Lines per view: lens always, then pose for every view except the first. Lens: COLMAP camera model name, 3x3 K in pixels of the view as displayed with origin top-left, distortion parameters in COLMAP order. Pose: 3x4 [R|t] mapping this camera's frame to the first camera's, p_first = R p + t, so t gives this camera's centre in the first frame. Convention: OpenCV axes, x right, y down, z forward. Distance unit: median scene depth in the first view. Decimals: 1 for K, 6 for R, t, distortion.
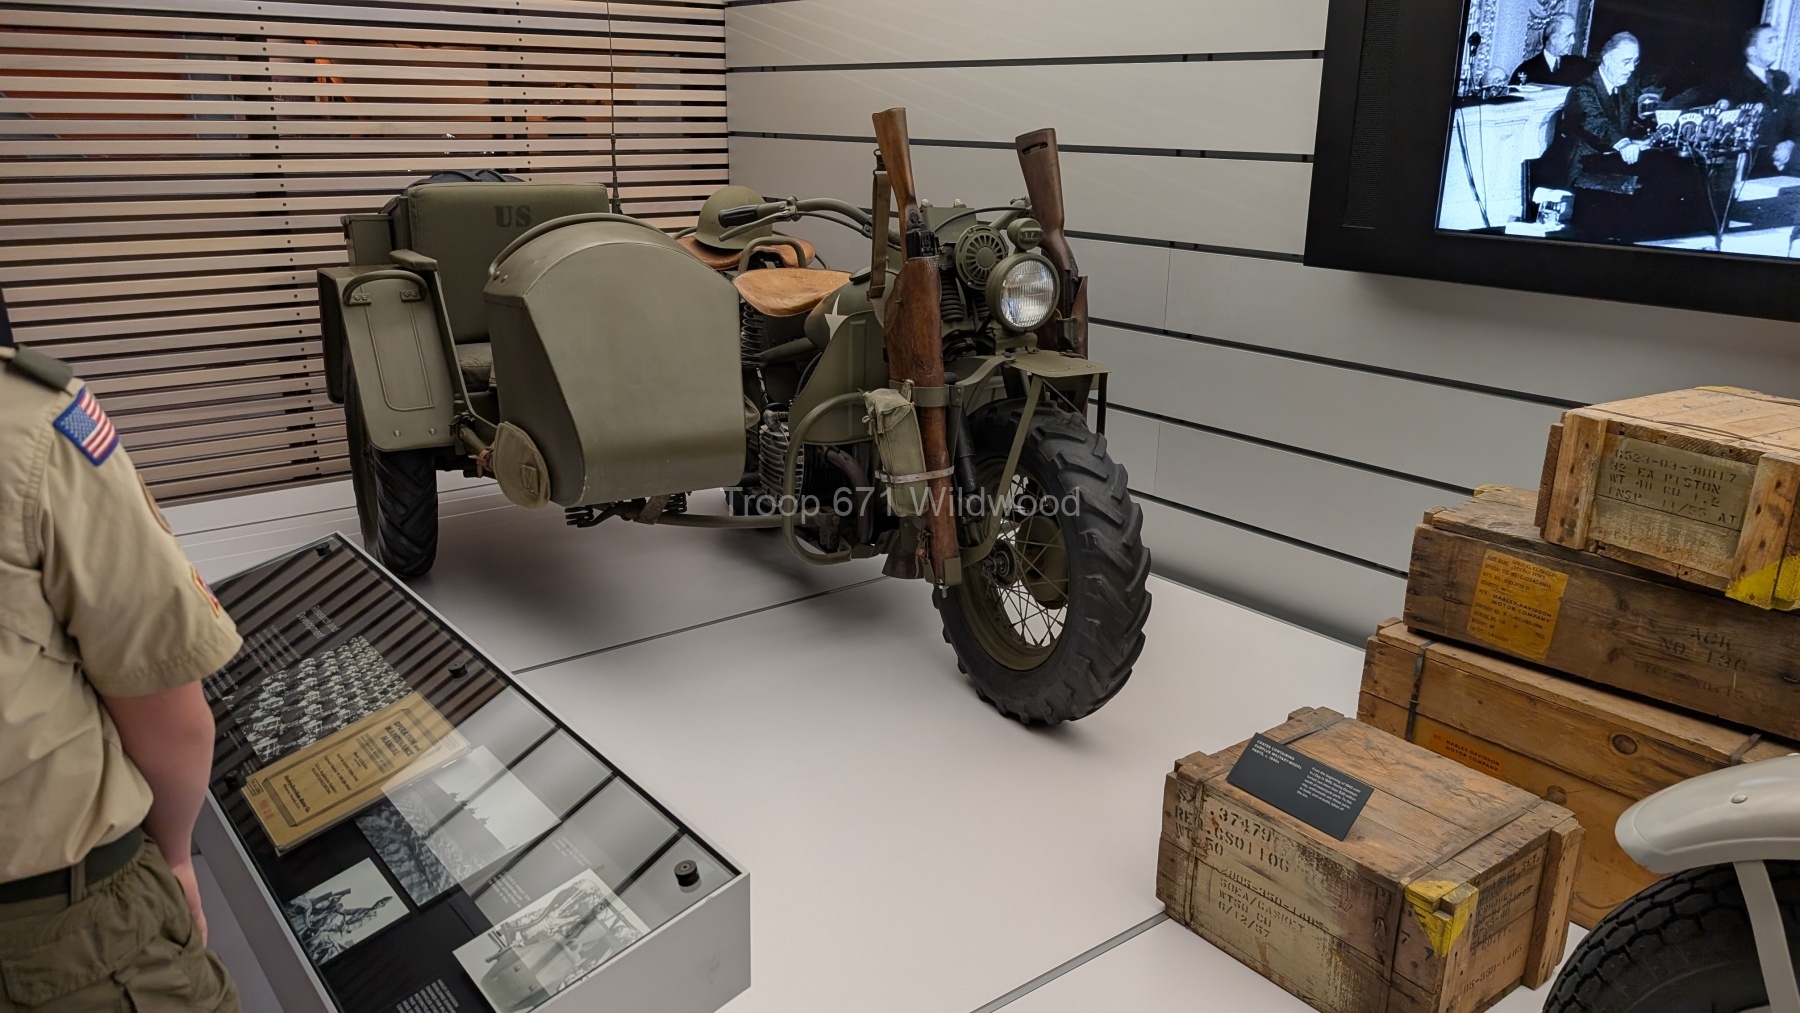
lens RADIAL K [[1296.5, 0, 901.7], [0, 1296.5, 512.9], [0, 0, 1]] dist [-0.014602, -0.001591]
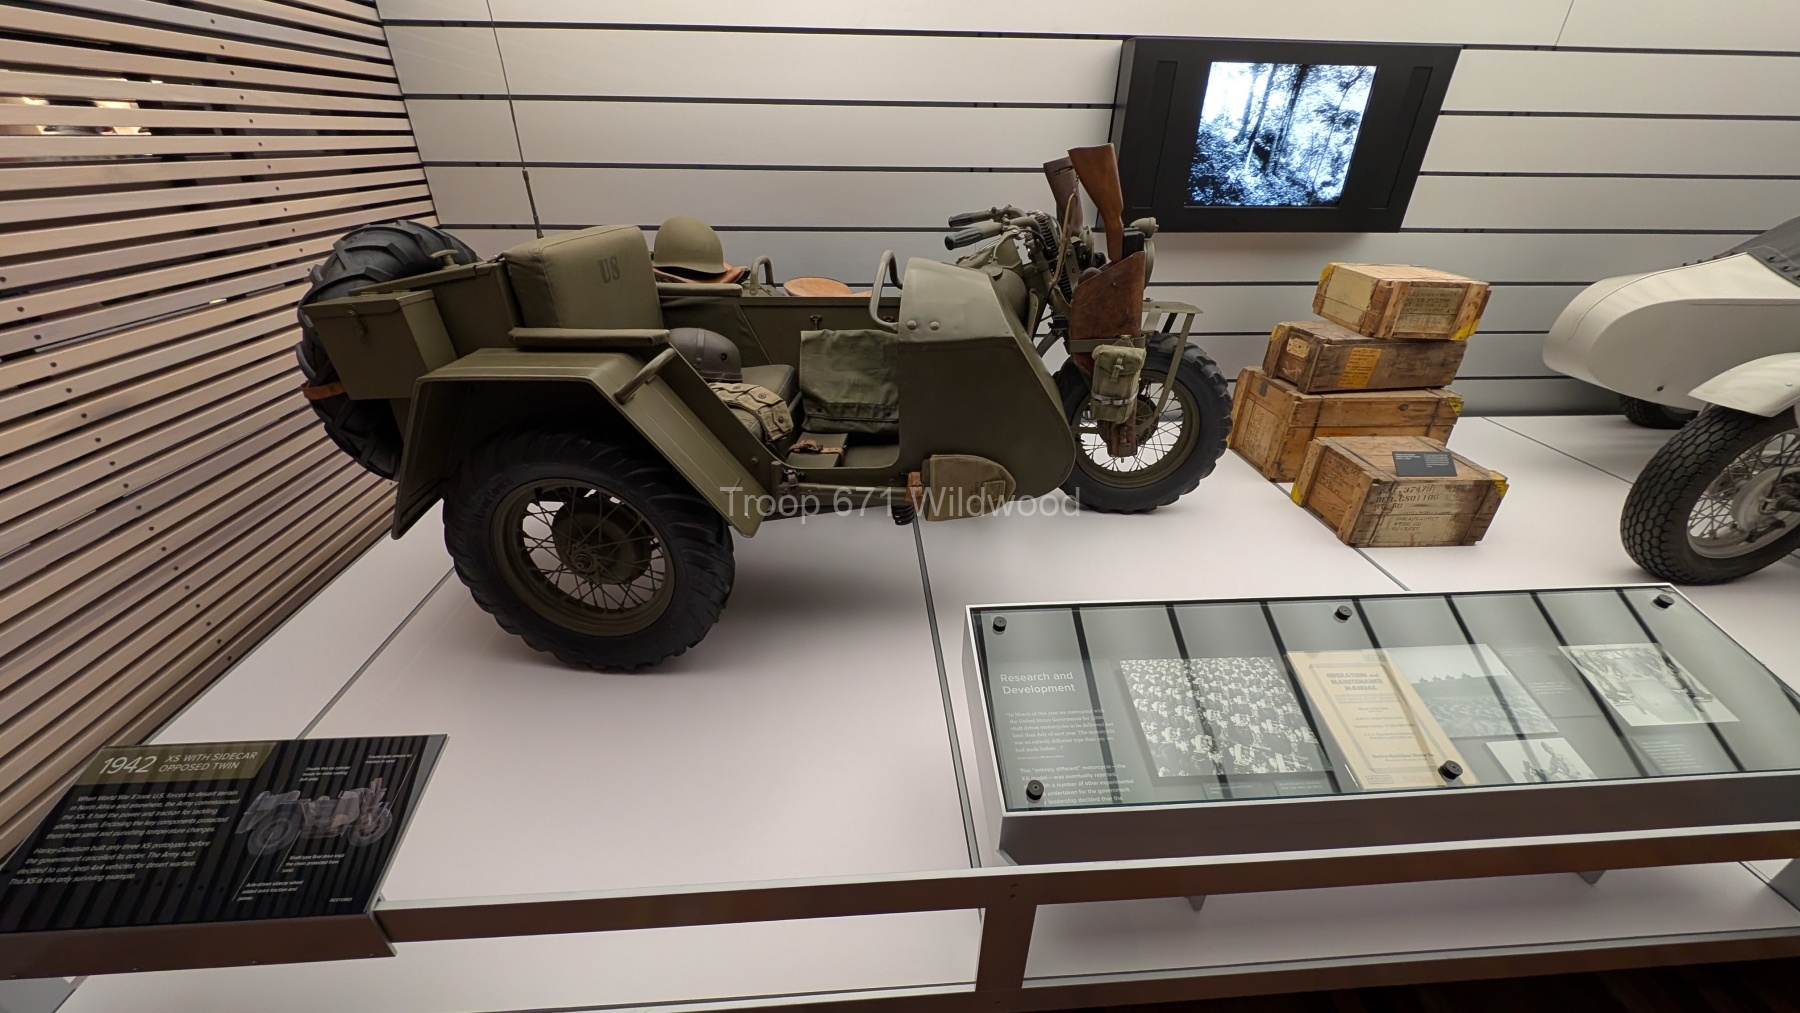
lens RADIAL K [[673.6, 0, 901.9], [0, 673.6, 505.4], [0, 0, 1]] dist [0.000163, -0.000055]
pose [[0.572795, -0.397093, 0.717093, -0.725730], [0.240952, 0.917743, 0.315737, -0.211372], [-0.783484, -0.008068, 0.621359, 0.636894]]
